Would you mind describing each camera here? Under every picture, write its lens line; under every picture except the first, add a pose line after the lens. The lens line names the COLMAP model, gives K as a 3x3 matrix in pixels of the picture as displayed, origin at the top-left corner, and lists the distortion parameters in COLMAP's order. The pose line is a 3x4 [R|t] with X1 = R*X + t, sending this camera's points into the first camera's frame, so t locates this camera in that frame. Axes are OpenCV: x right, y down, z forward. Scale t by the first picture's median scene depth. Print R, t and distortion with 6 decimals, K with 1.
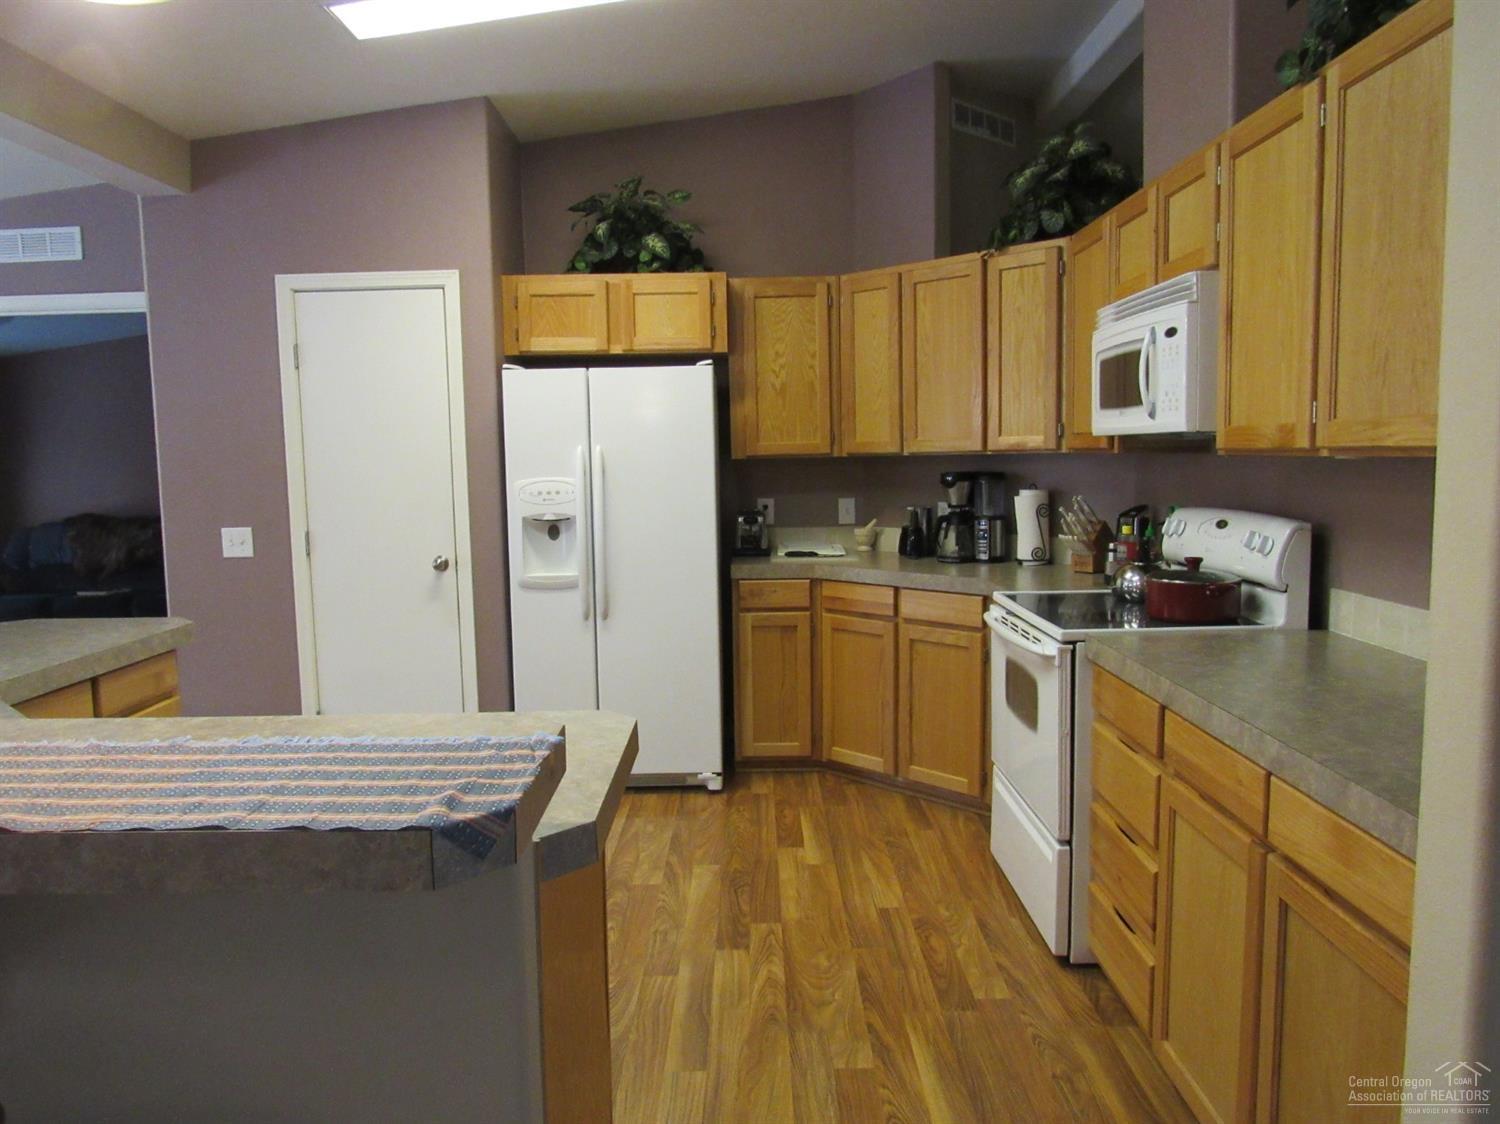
lens RADIAL K [[1077.9, 0, 735.6], [0, 1077.9, 561.5], [0, 0, 1]] dist [-0.019392, -0.004387]
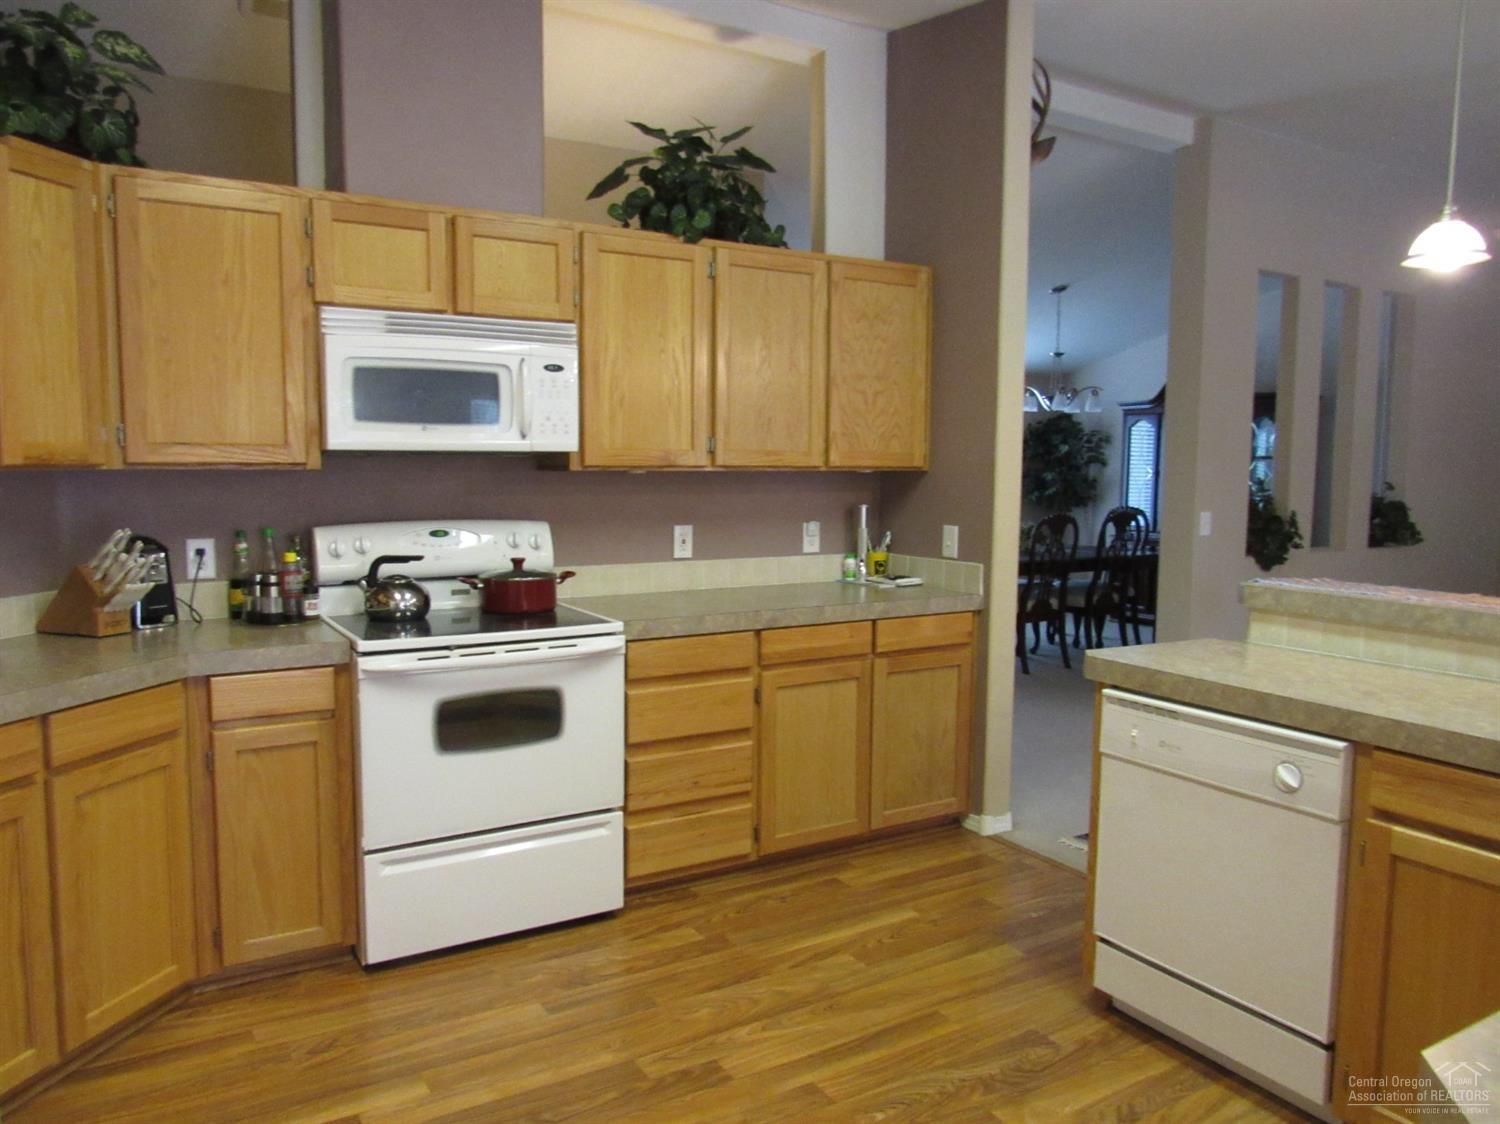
lens RADIAL K [[1077.9, 0, 745.0], [0, 1077.9, 567.6], [0, 0, 1]] dist [-0.019392, -0.004387]
pose [[-0.532851, -0.064650, 0.843736, -0.702956], [0.089992, 0.987094, 0.132467, -0.127641], [-0.841410, 0.146515, -0.520156, 1.412286]]
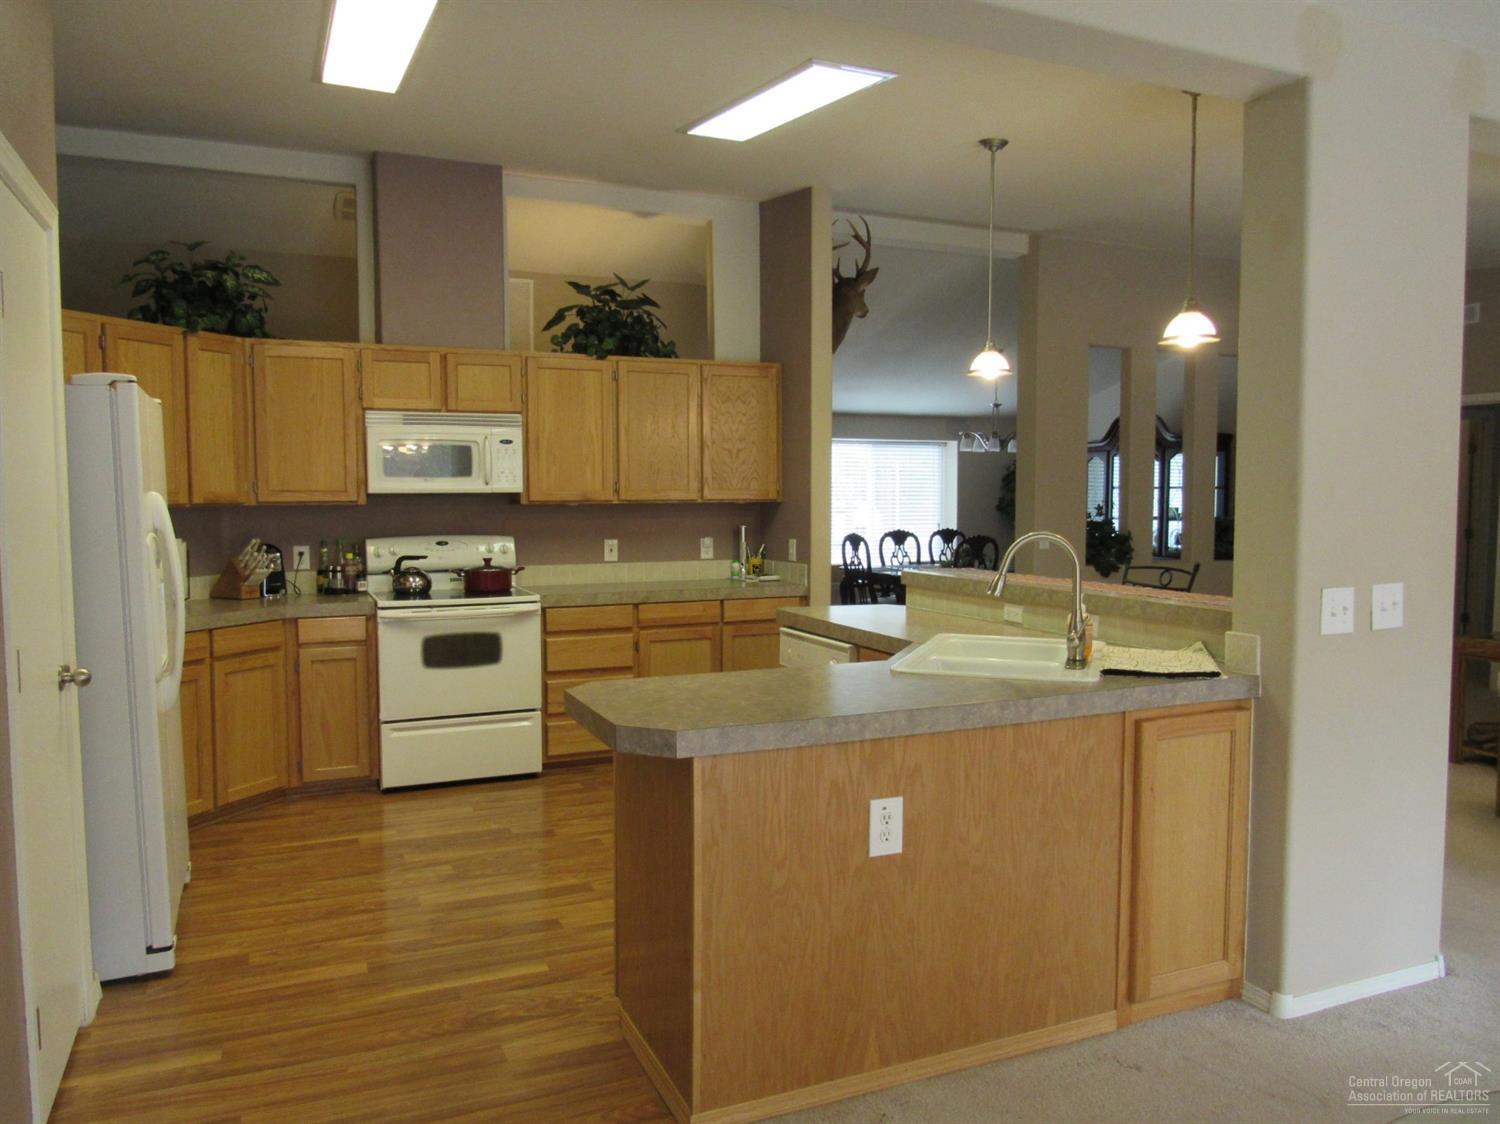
lens RADIAL K [[1077.9, 0, 745.7], [0, 1077.9, 566.8], [0, 0, 1]] dist [-0.019392, -0.004387]
pose [[-0.418694, -0.038623, 0.907306, -1.505134], [0.103453, 0.990563, 0.089907, -0.113171], [-0.902215, 0.131507, -0.410747, 1.380216]]
